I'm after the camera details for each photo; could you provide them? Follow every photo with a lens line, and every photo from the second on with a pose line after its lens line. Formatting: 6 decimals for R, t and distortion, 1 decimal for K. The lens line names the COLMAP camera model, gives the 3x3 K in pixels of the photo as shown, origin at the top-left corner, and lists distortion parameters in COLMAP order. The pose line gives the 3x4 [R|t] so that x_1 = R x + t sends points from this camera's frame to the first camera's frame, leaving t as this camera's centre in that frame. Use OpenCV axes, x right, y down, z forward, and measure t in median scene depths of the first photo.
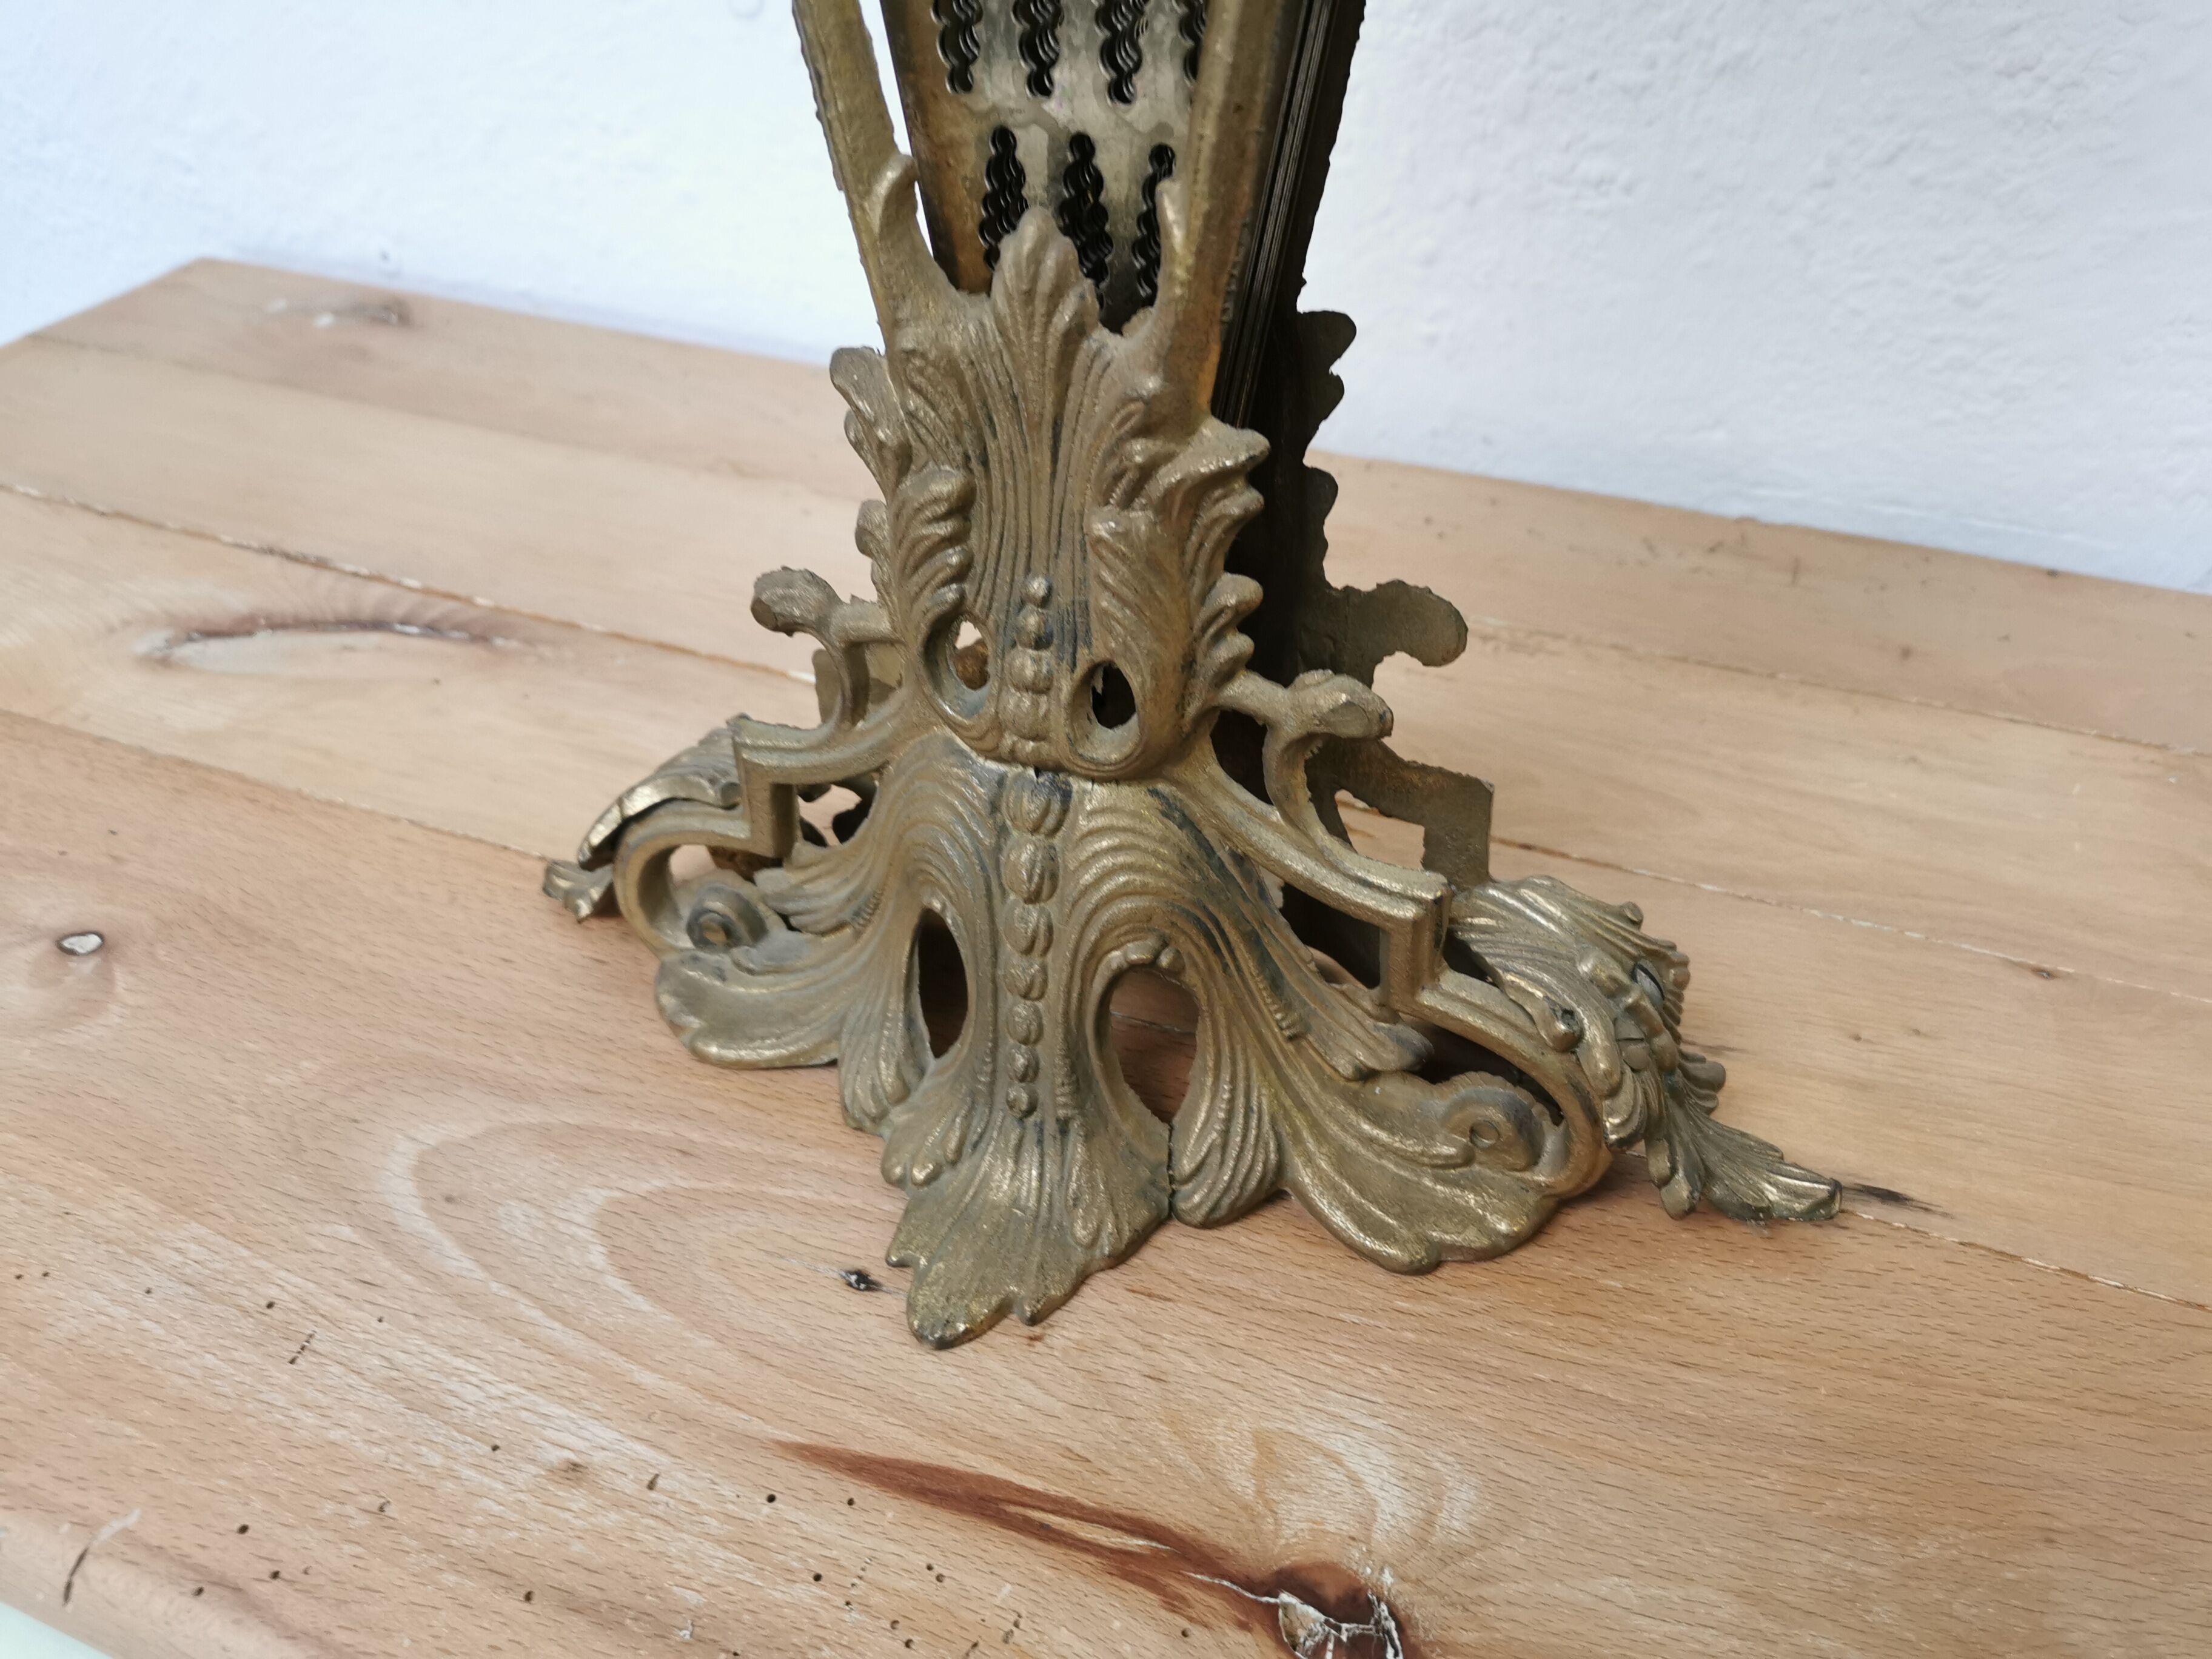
lens RADIAL K [[1752.3, 0, 1120.2], [0, 1752.3, 867.8], [0, 0, 1]] dist [0.053832, -0.070492]
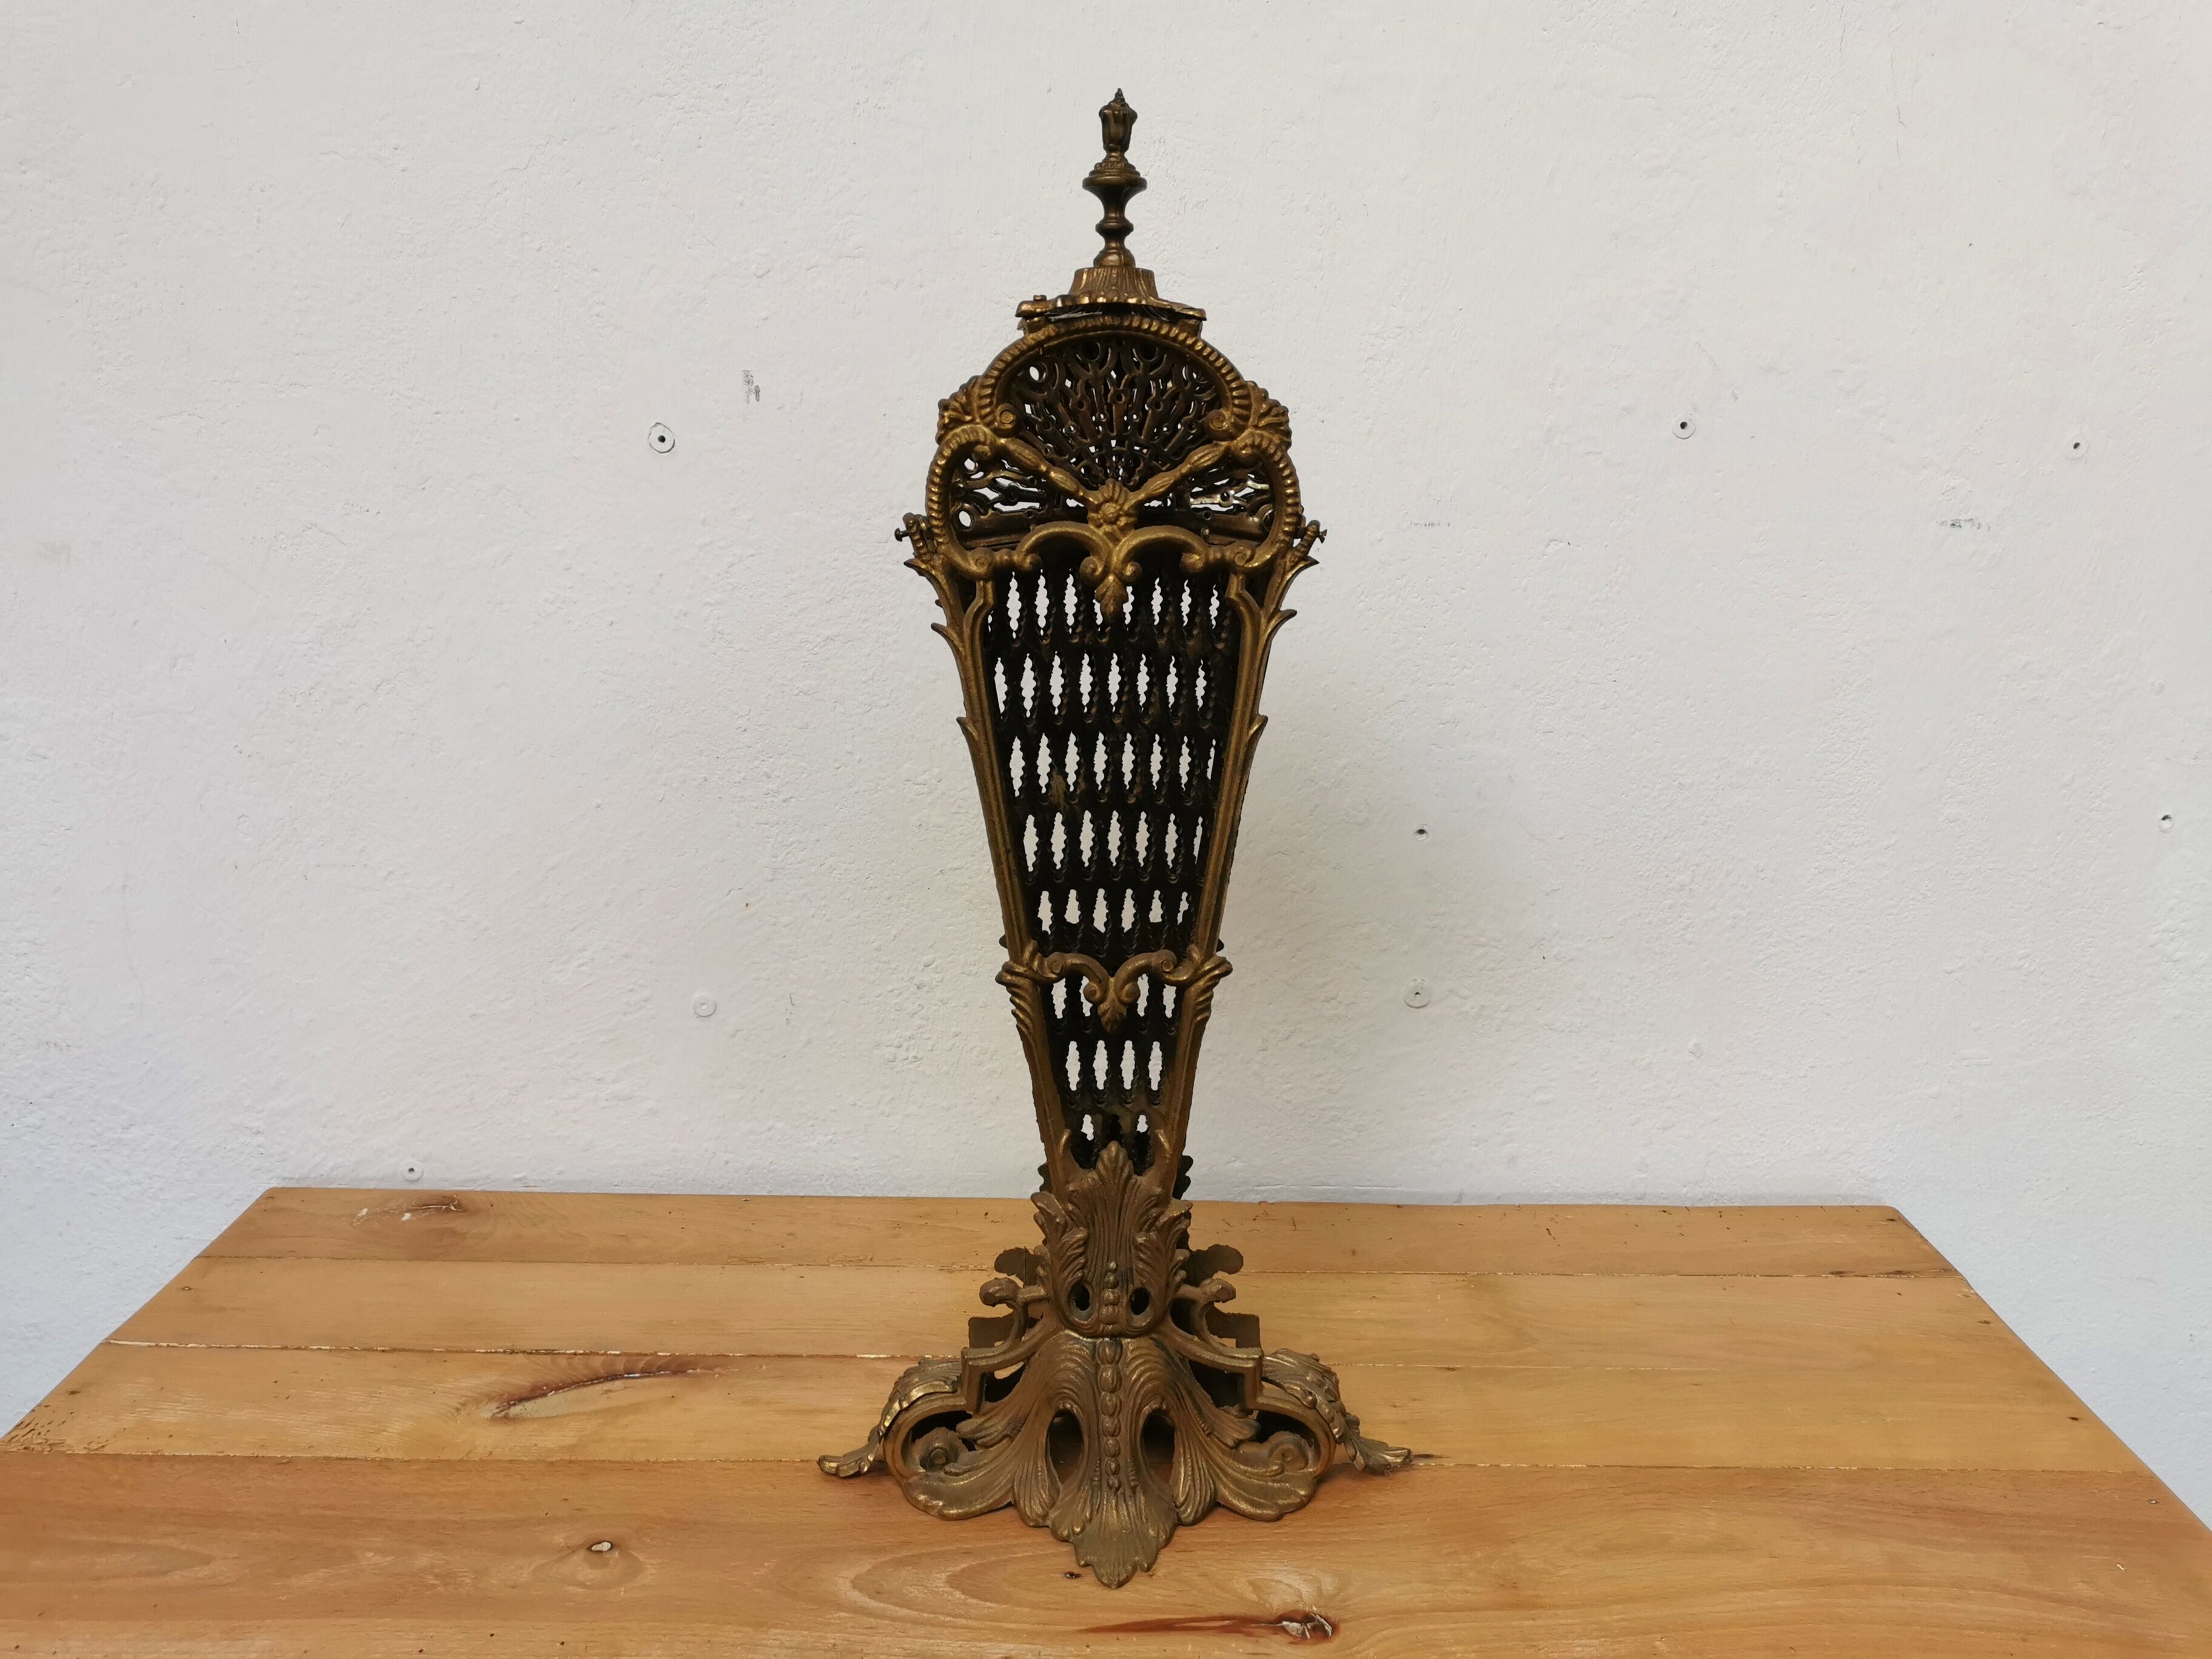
lens RADIAL K [[1752.3, 0, 1121.6], [0, 1752.3, 833.1], [0, 0, 1]] dist [0.053832, -0.070492]
pose [[0.925326, -0.075928, 0.371493, -0.900931], [0.219507, 0.906144, -0.361551, 0.201934], [-0.309174, 0.416098, 0.855146, -1.508454]]
